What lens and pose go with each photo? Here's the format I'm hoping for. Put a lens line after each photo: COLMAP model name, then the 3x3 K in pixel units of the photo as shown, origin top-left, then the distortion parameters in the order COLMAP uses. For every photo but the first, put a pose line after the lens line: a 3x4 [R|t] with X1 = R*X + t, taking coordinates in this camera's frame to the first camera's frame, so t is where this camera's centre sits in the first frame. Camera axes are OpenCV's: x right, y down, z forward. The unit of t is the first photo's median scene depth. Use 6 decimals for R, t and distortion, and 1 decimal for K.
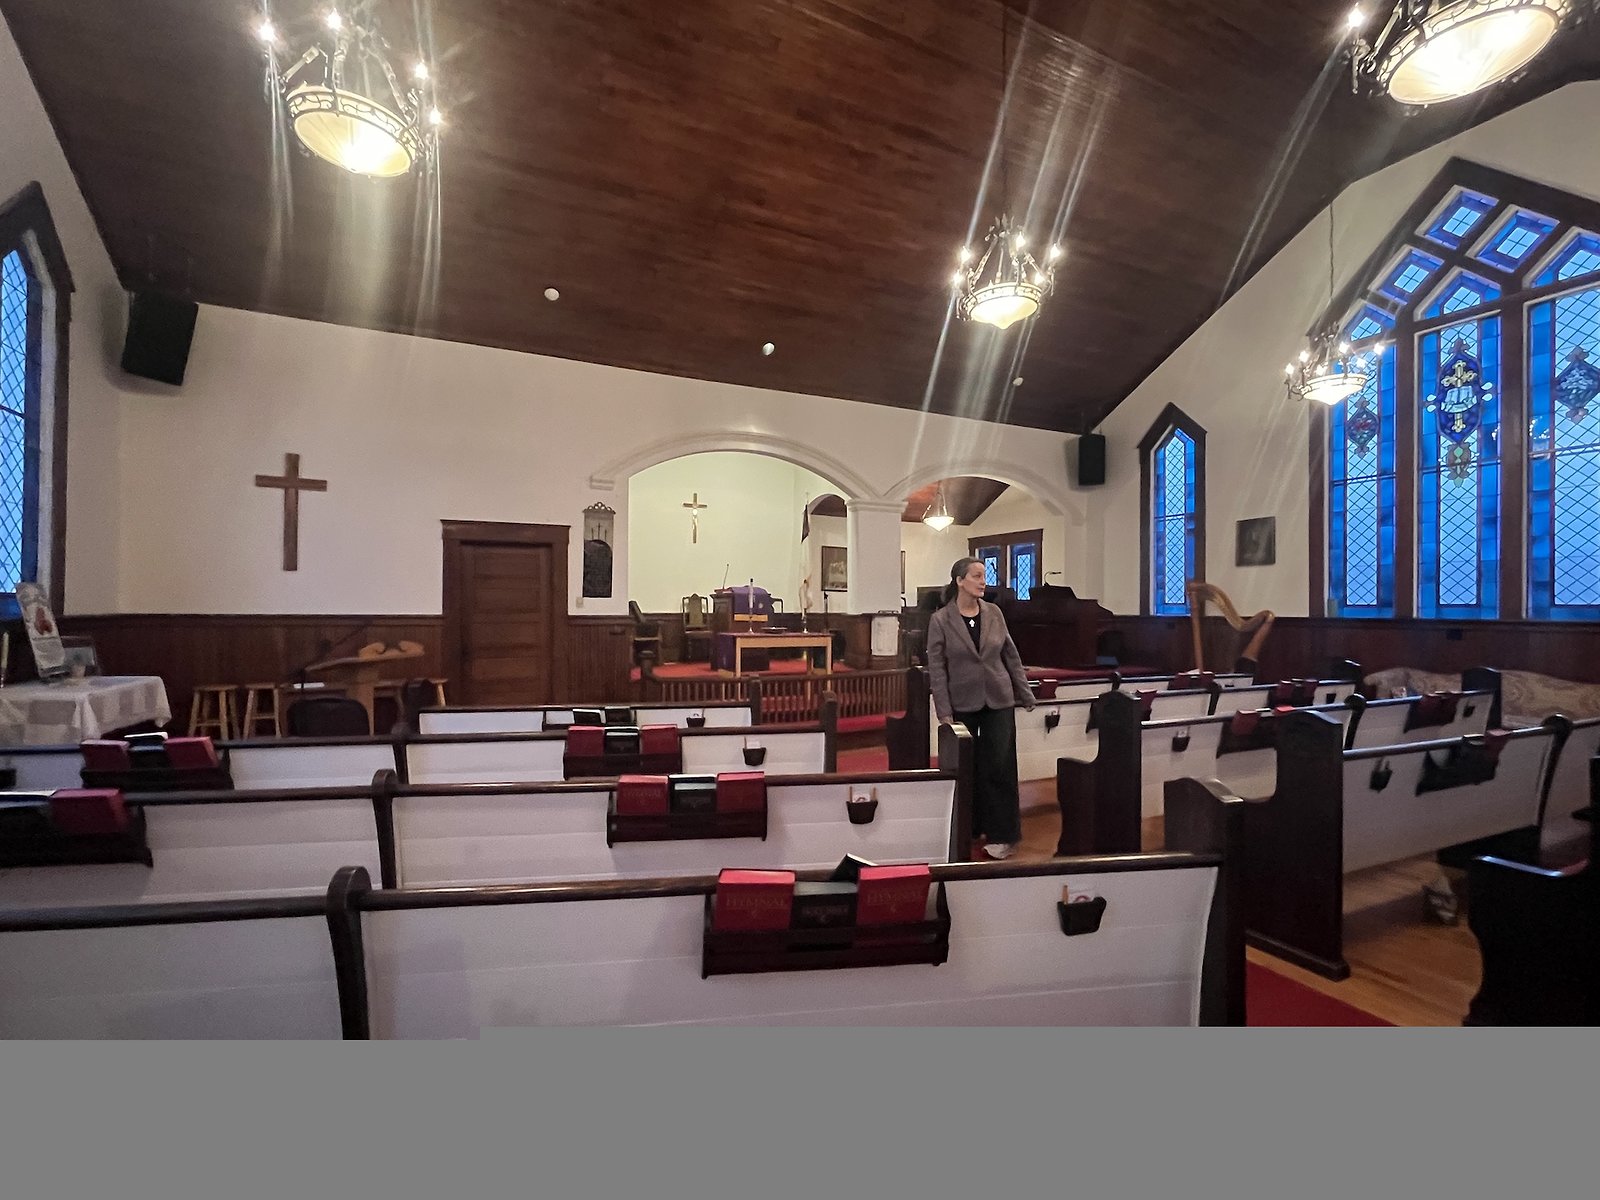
lens RADIAL K [[701.5, 0, 800.0], [0, 701.5, 600.0], [0, 0, 1]] dist [0.001409, -0.000360]
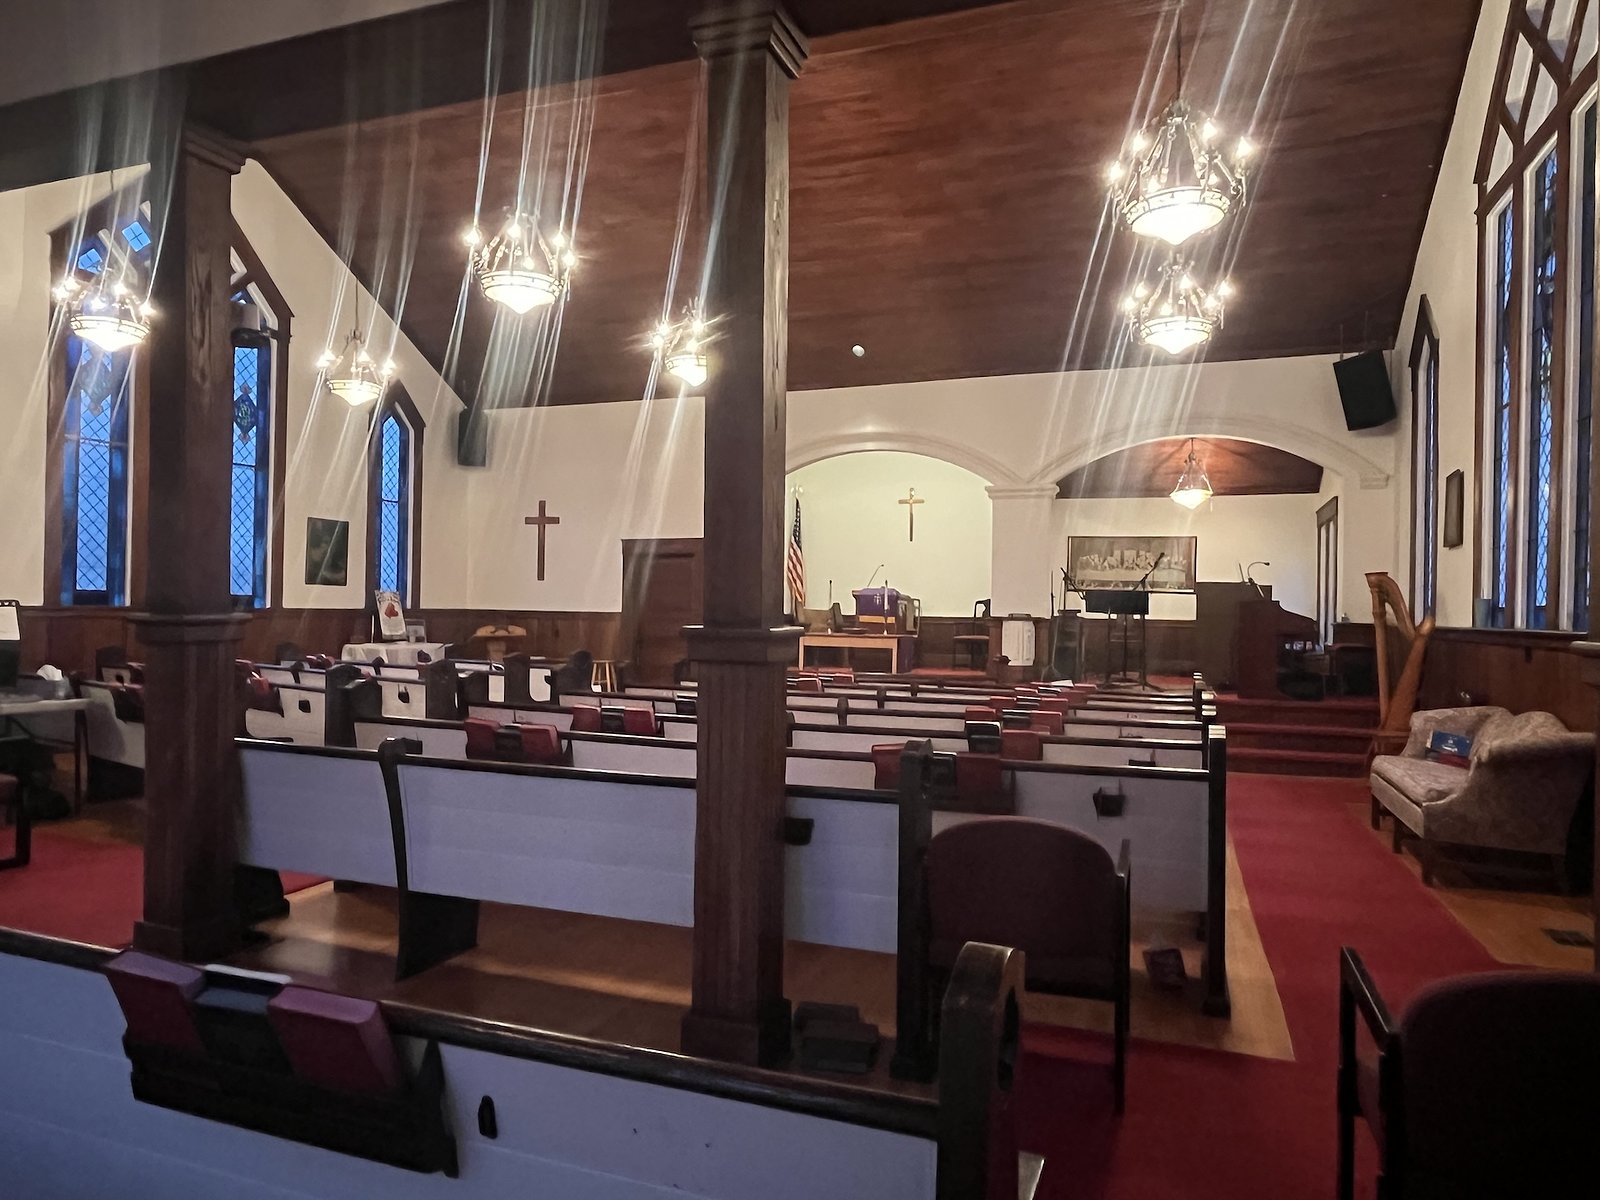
lens RADIAL K [[1042.1, 0, 800.0], [0, 1042.1, 600.0], [0, 0, 1]] dist [0.002776, -0.001734]
pose [[0.690642, -0.001288, -0.723196, 1.037509], [-0.003728, 0.999979, -0.005341, 0.007337], [0.723187, 0.006385, 0.690623, -0.093771]]
